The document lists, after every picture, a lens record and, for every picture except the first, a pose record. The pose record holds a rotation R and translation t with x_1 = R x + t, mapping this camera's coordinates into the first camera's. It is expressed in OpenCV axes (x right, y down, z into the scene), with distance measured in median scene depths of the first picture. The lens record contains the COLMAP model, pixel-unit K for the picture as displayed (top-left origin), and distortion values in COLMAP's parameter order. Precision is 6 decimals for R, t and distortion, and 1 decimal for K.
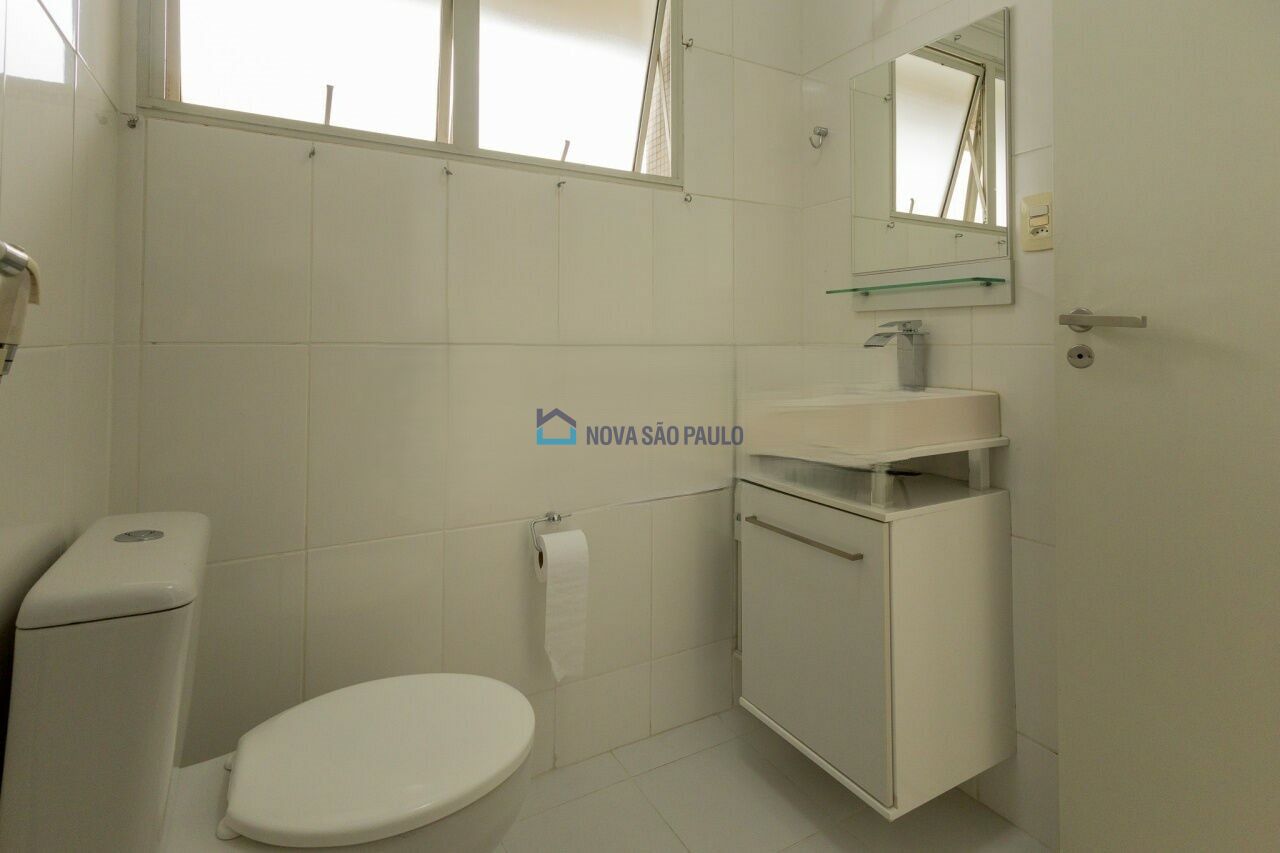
lens RADIAL K [[629.8, 0, 625.2], [0, 629.8, 325.4], [0, 0, 1]] dist [0.005220, 0.002518]
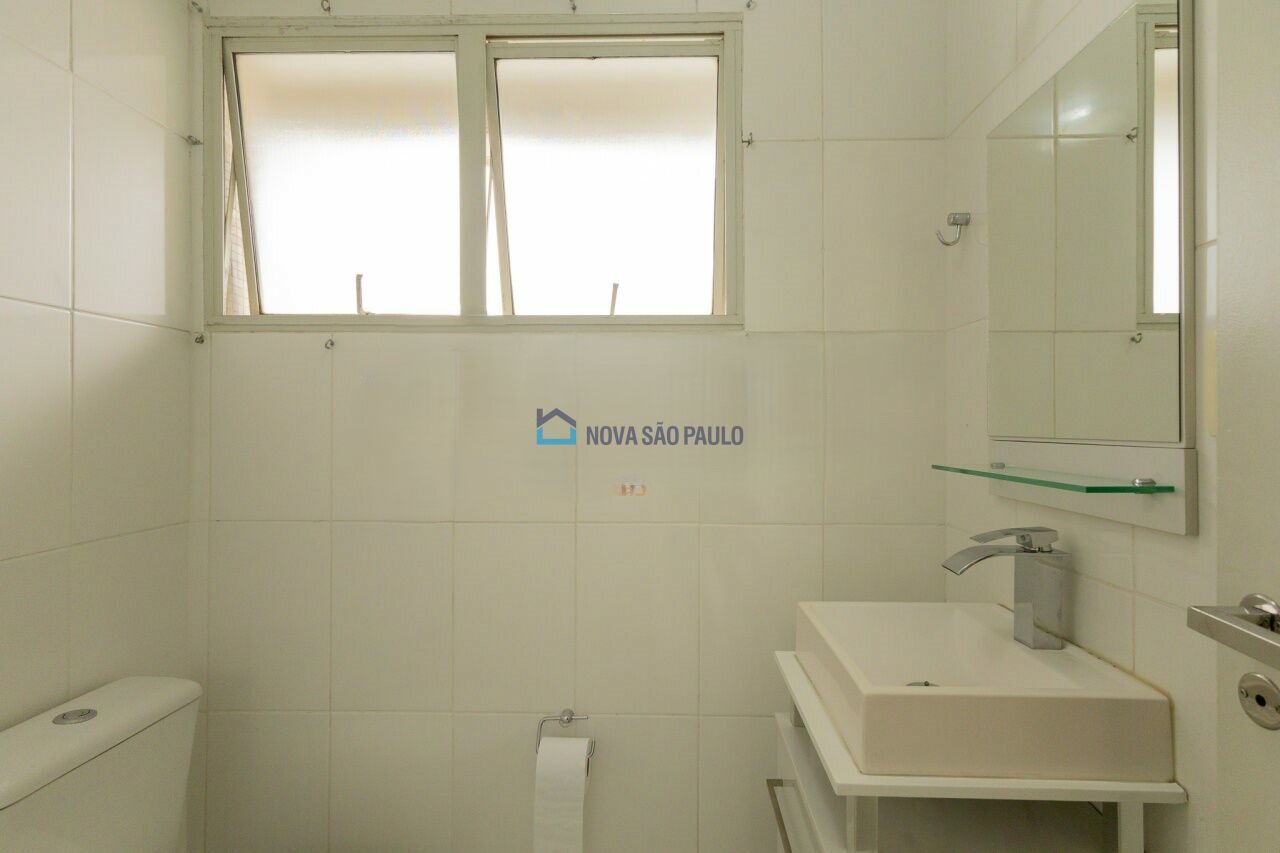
lens RADIAL K [[629.8, 0, 648.7], [0, 629.8, 420.9], [0, 0, 1]] dist [0.005220, 0.002518]
pose [[0.863891, -0.007375, -0.503625, 0.468449], [0.015721, 0.999800, 0.012327, -0.134828], [0.503434, -0.018567, 0.863834, 0.313256]]
